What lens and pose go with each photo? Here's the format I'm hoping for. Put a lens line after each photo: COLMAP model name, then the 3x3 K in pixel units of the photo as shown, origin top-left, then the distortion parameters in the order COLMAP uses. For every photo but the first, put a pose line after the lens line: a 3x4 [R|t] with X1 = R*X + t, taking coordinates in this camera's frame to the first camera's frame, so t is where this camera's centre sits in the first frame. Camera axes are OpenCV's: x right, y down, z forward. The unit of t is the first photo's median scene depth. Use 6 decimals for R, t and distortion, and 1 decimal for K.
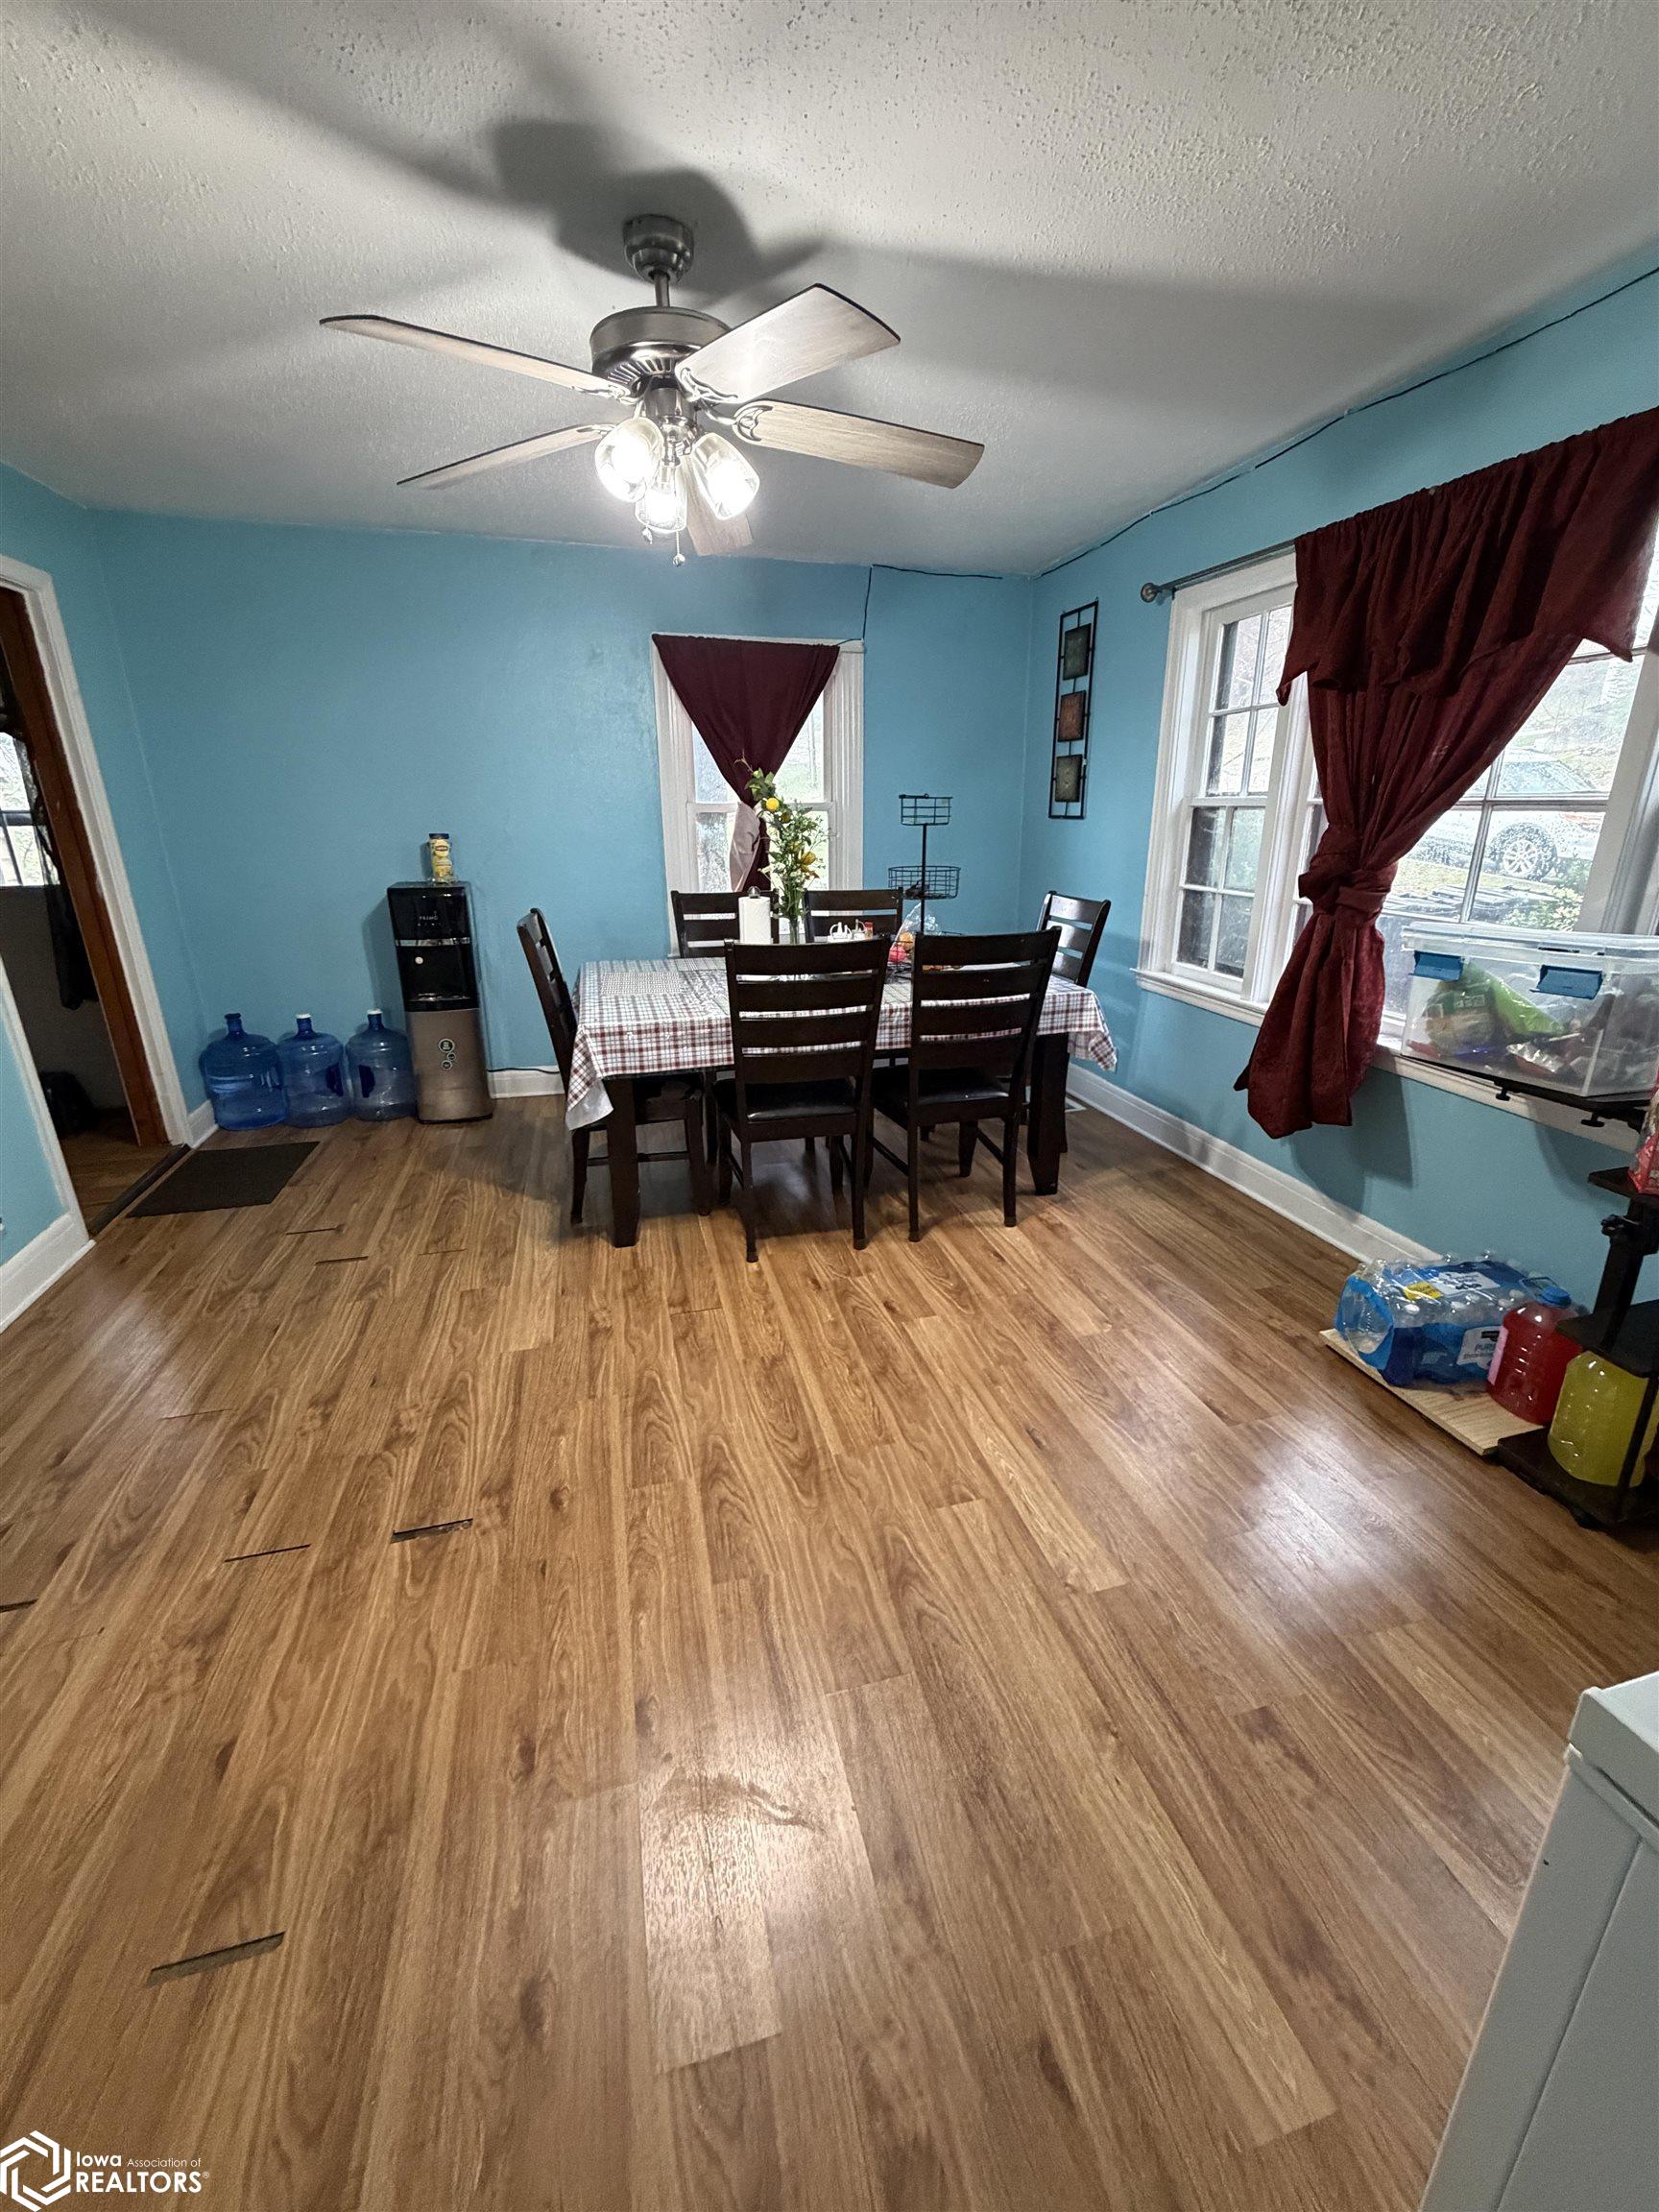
lens RADIAL K [[880.6, 0, 828.0], [0, 880.6, 1097.7], [0, 0, 1]] dist [-0.002270, 0.000791]
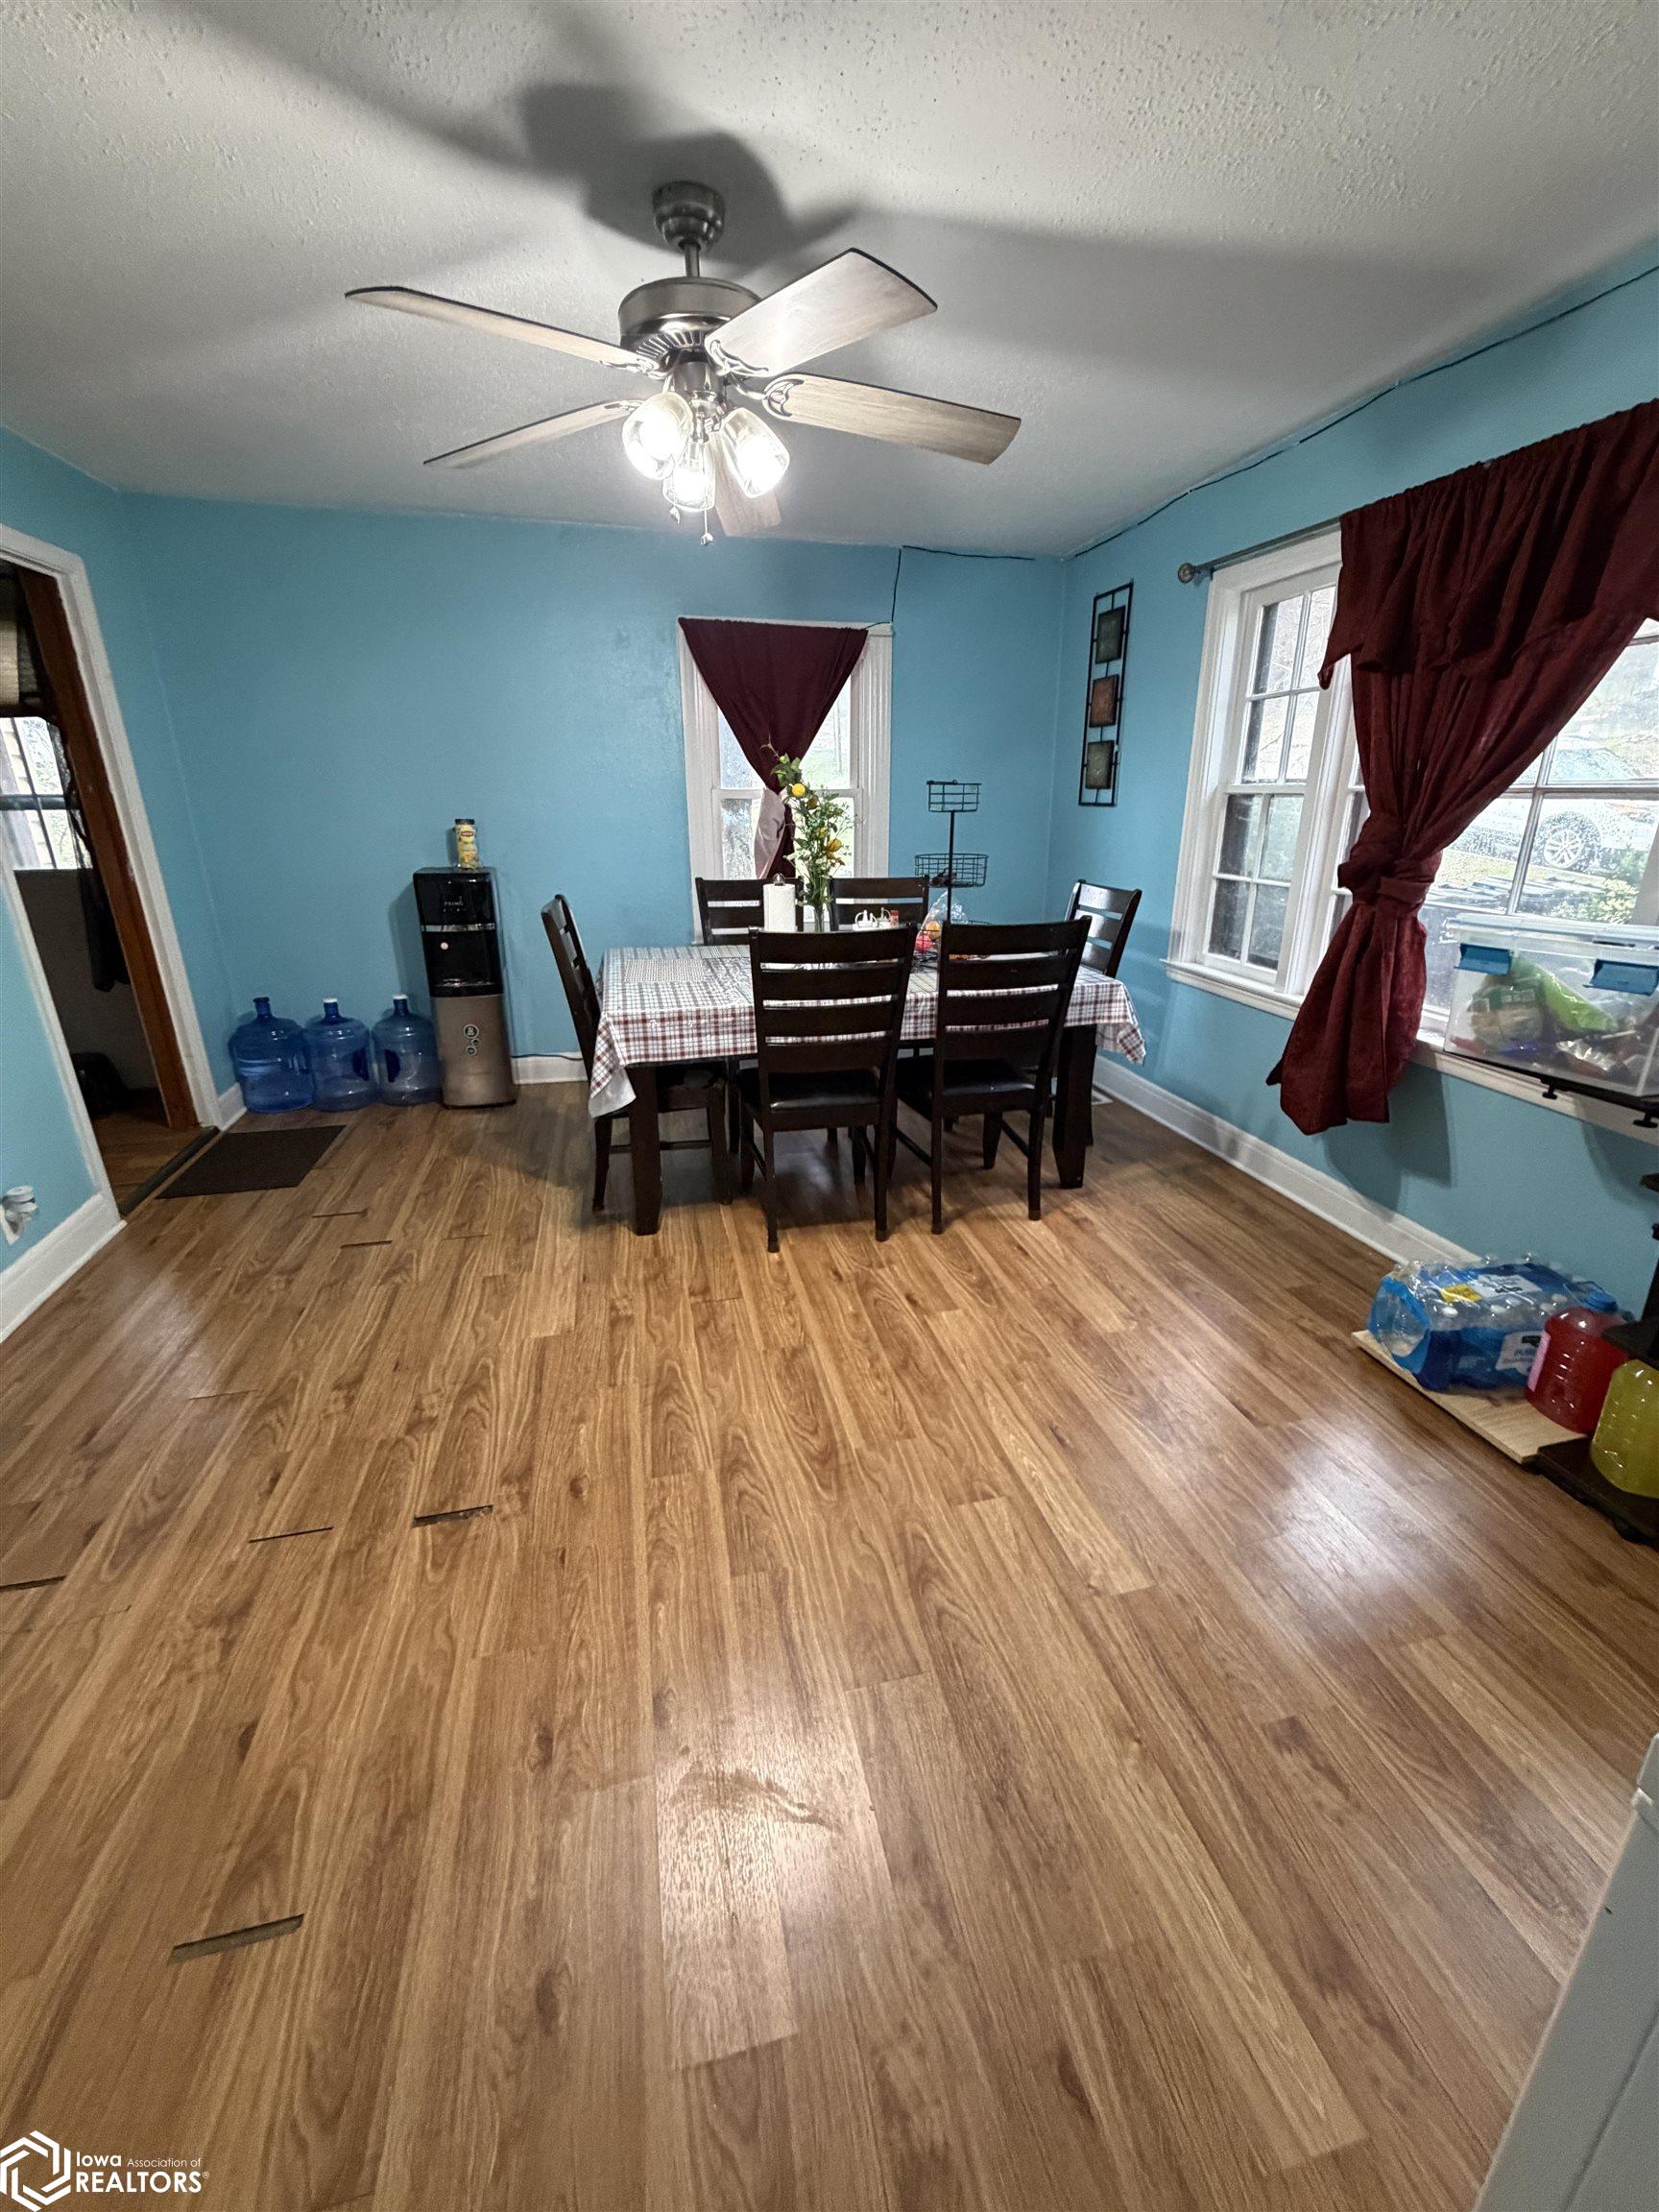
lens RADIAL K [[880.6, 0, 828.0], [0, 880.6, 1097.7], [0, 0, 1]] dist [-0.002270, 0.000791]
pose [[0.999641, 0.011169, -0.024355, -0.002925], [-0.010847, 0.999852, 0.013317, -0.002455], [0.024500, -0.013048, 0.999615, 0.012258]]
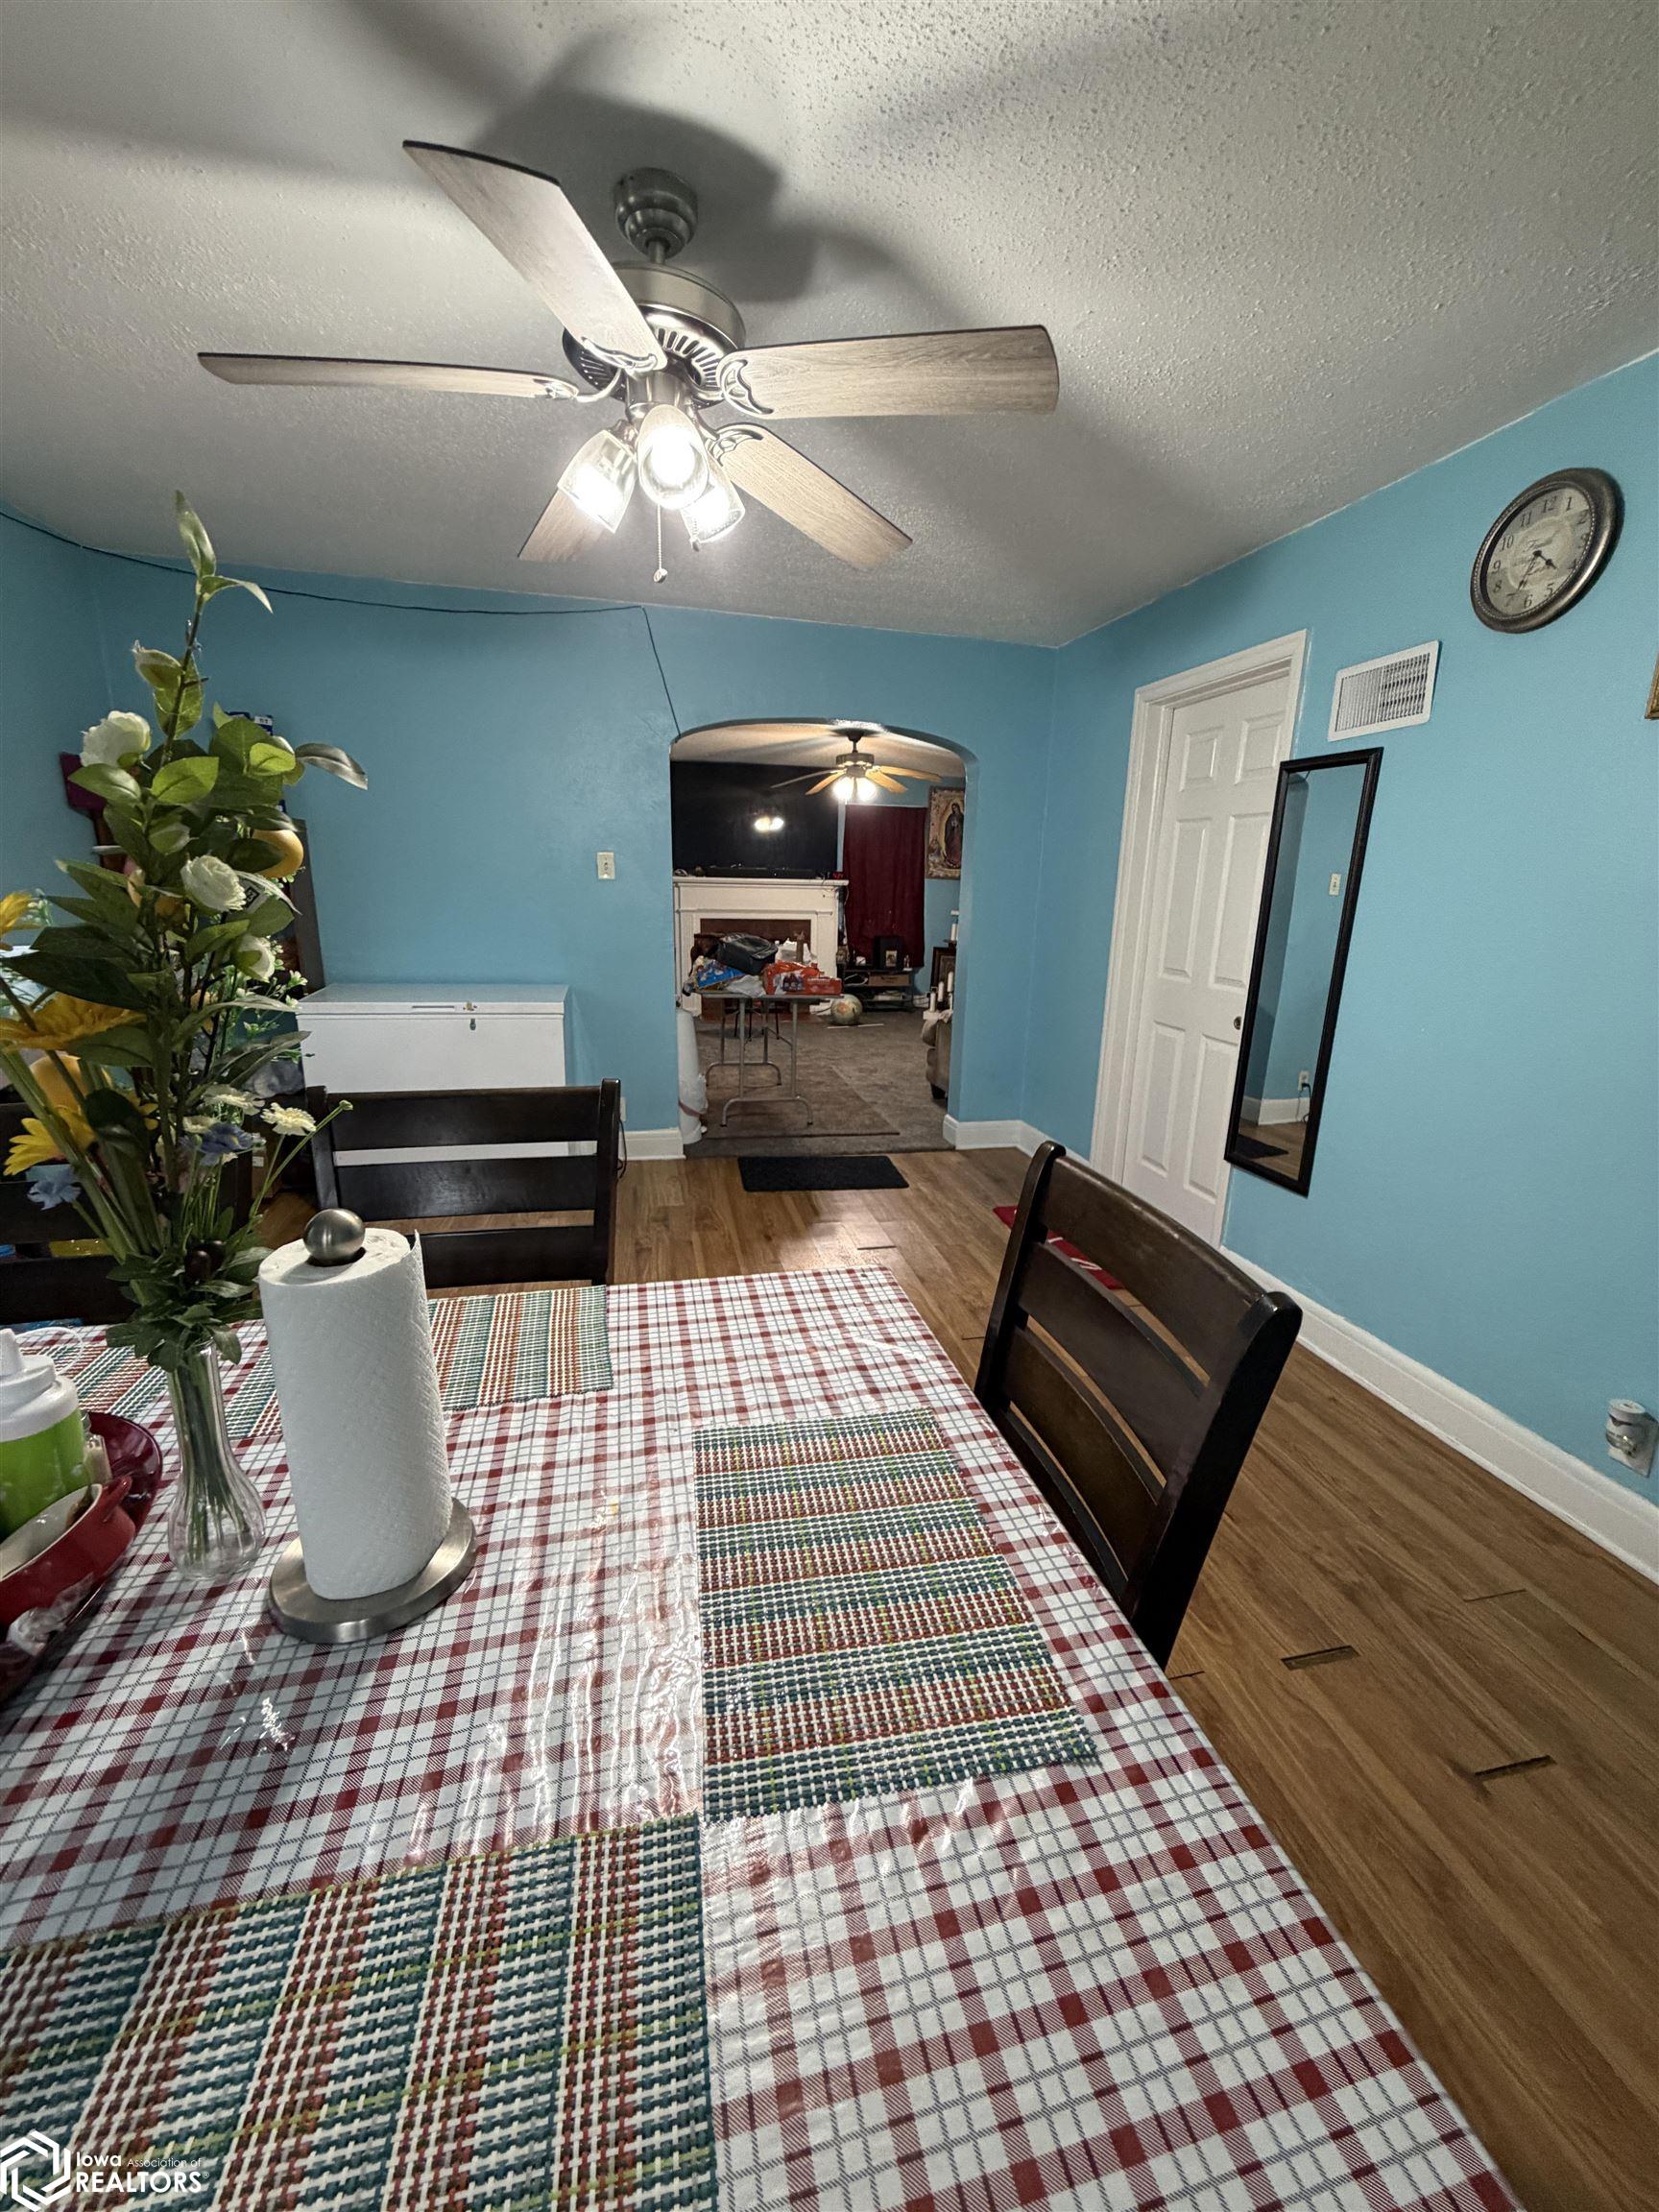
lens RADIAL K [[880.6, 0, 828.0], [0, 880.6, 1097.7], [0, 0, 1]] dist [-0.002270, 0.000791]
pose [[-0.999231, -0.024624, 0.030499, -0.317540], [-0.004671, 0.847315, 0.531070, -0.544988], [-0.038919, 0.530519, -0.846779, 1.689137]]
